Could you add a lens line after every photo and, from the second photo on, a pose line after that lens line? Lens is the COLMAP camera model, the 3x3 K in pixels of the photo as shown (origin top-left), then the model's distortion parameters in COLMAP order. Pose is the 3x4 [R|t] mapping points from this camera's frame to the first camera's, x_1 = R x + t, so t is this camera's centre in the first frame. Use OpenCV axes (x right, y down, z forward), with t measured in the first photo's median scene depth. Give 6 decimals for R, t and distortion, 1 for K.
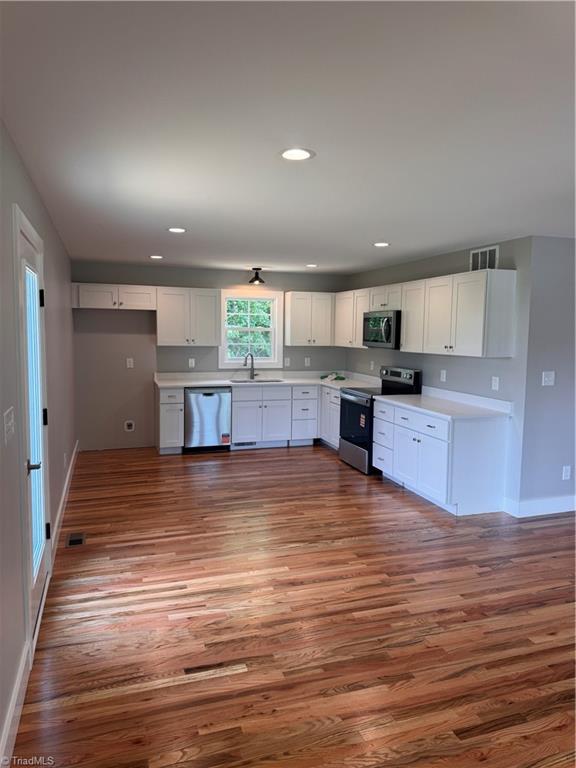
lens RADIAL K [[537.7, 0, 288.5], [0, 537.7, 379.2], [0, 0, 1]] dist [0.083456, -0.108043]
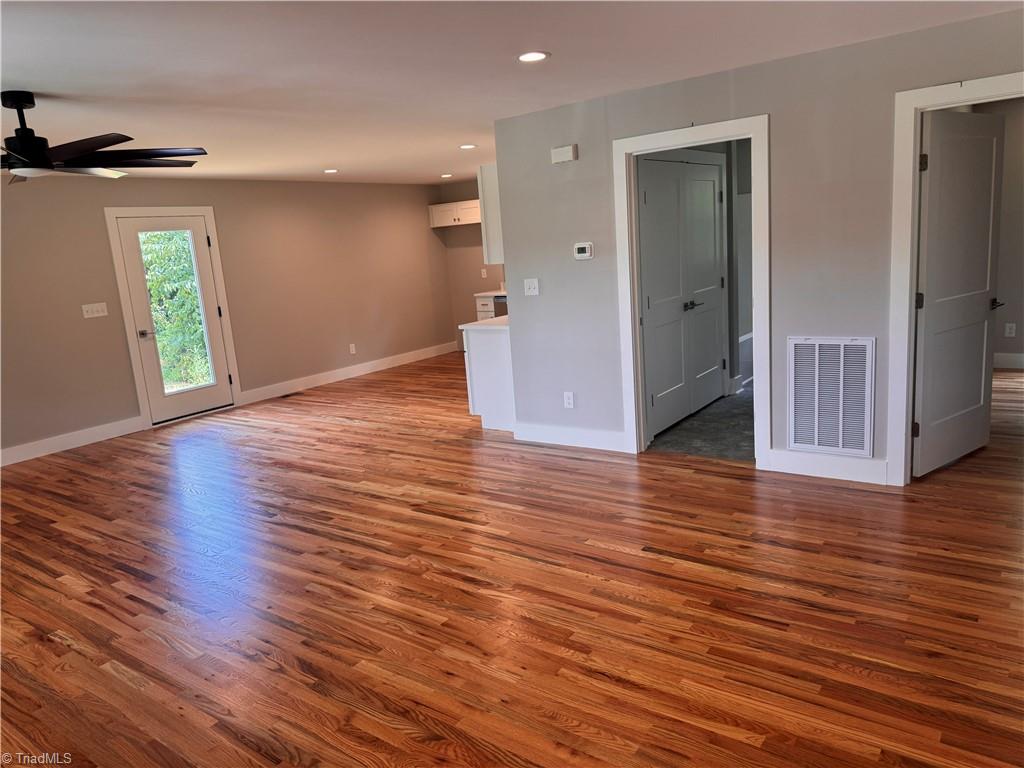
lens RADIAL K [[716.9, 0, 509.4], [0, 716.9, 384.5], [0, 0, 1]] dist [0.083456, -0.108043]
pose [[0.568257, 0.101812, -0.816528, 1.386056], [0.008052, 0.991580, 0.129242, 0.007504], [0.822812, -0.080017, 0.562652, 0.322261]]
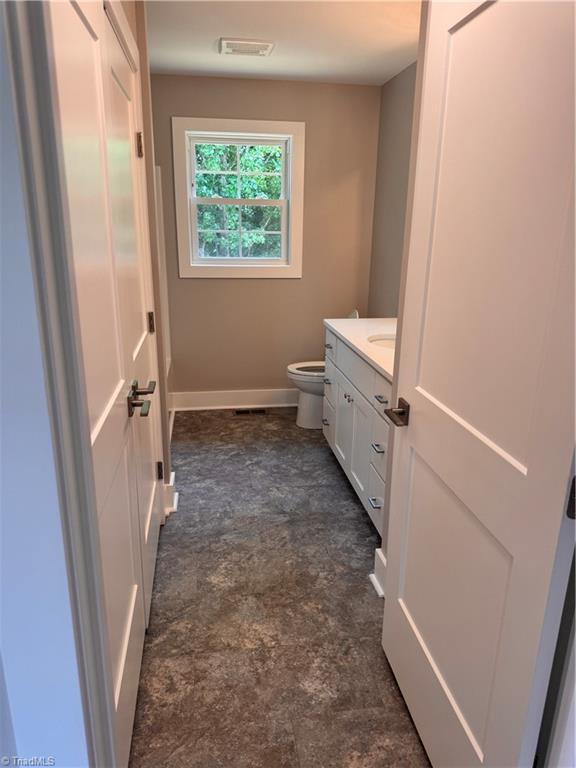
lens RADIAL K [[537.7, 0, 288.5], [0, 537.7, 379.2], [0, 0, 1]] dist [0.083456, -0.108043]
pose [[0.984398, 0.052752, -0.167861, 0.709790], [-0.020880, 0.982281, 0.186246, -0.047545], [0.174712, -0.179836, 0.968057, 0.936704]]
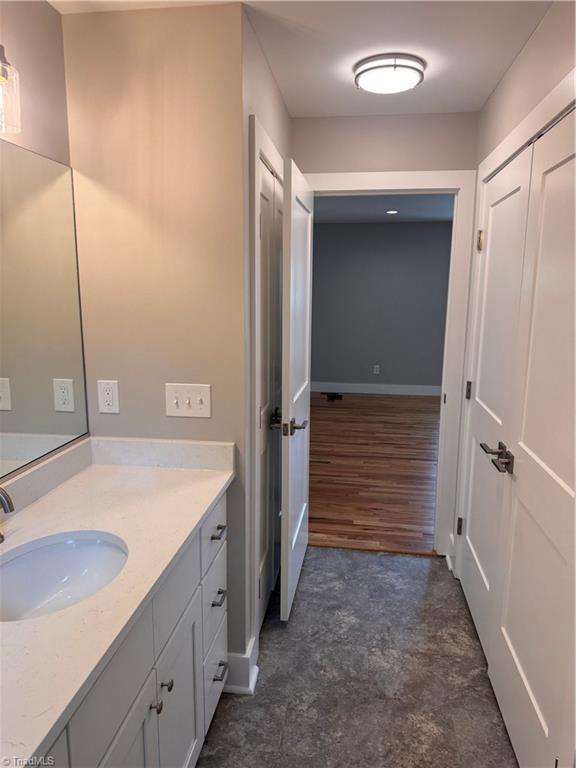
lens RADIAL K [[541.7, 0, 288.0], [0, 541.7, 384.0], [0, 0, 1]] dist [0.057043, -0.084621]
pose [[-0.892913, -0.099669, 0.439059, 0.513278], [0.024138, 0.963189, 0.267740, -0.138189], [-0.449582, 0.249667, -0.857638, 1.706425]]
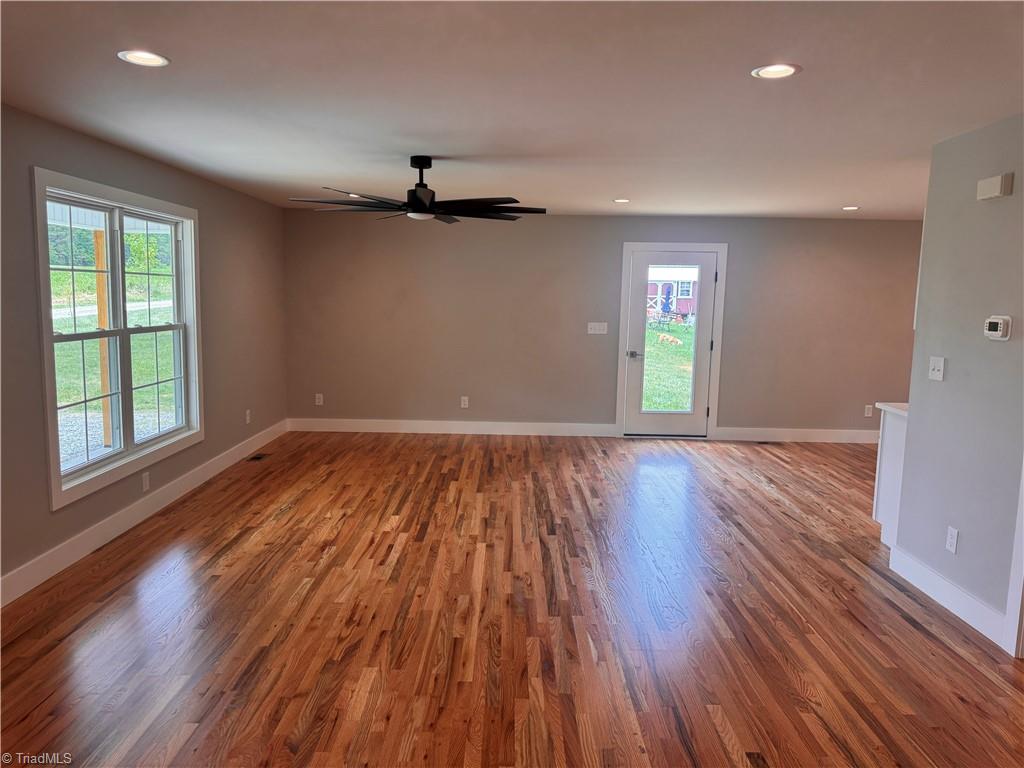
lens RADIAL K [[721.2, 0, 506.6], [0, 721.2, 380.2], [0, 0, 1]] dist [0.129509, -0.193652]
pose [[-0.325806, 0.090700, -0.941076, 1.402909], [-0.116446, 0.983959, 0.135147, -0.040935], [0.938238, 0.153616, -0.310018, 0.801337]]
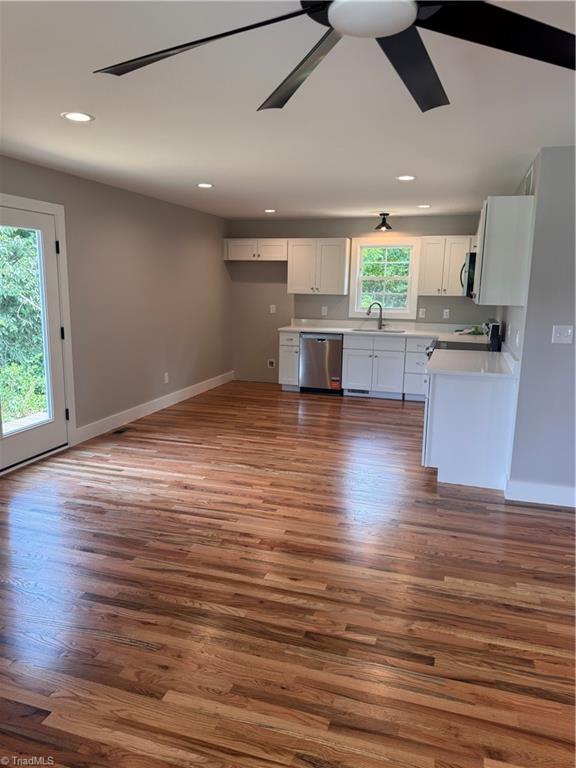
lens RADIAL K [[534.7, 0, 292.6], [0, 534.7, 384.5], [0, 0, 1]] dist [0.153737, -0.269700]
pose [[0.809388, 0.108887, -0.577092, 0.616356], [-0.060883, 0.992924, 0.101957, 0.015824], [0.584110, -0.047387, 0.810290, 0.143863]]
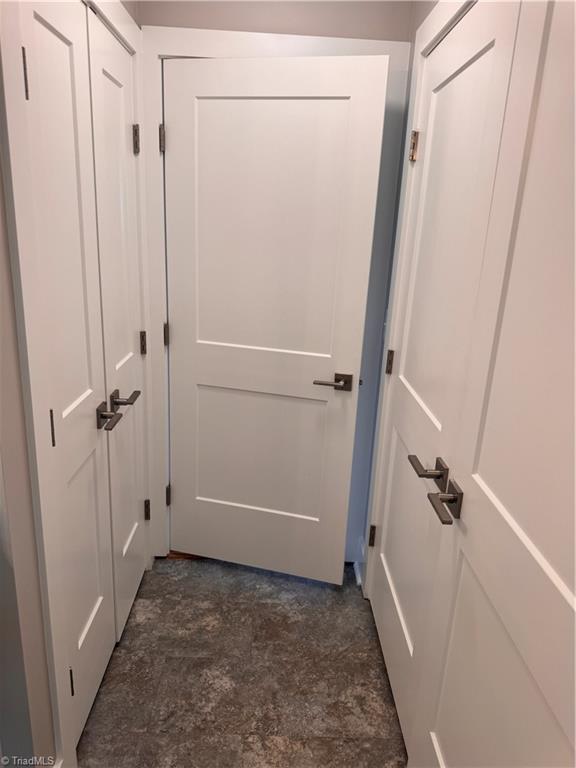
lens RADIAL K [[537.7, 0, 288.5], [0, 537.7, 379.2], [0, 0, 1]] dist [0.083456, -0.108043]
pose [[-0.948873, -0.143648, 0.281078, 0.550254], [-0.029843, 0.927289, 0.373155, -0.114336], [-0.314243, 0.345689, -0.884167, 1.526360]]
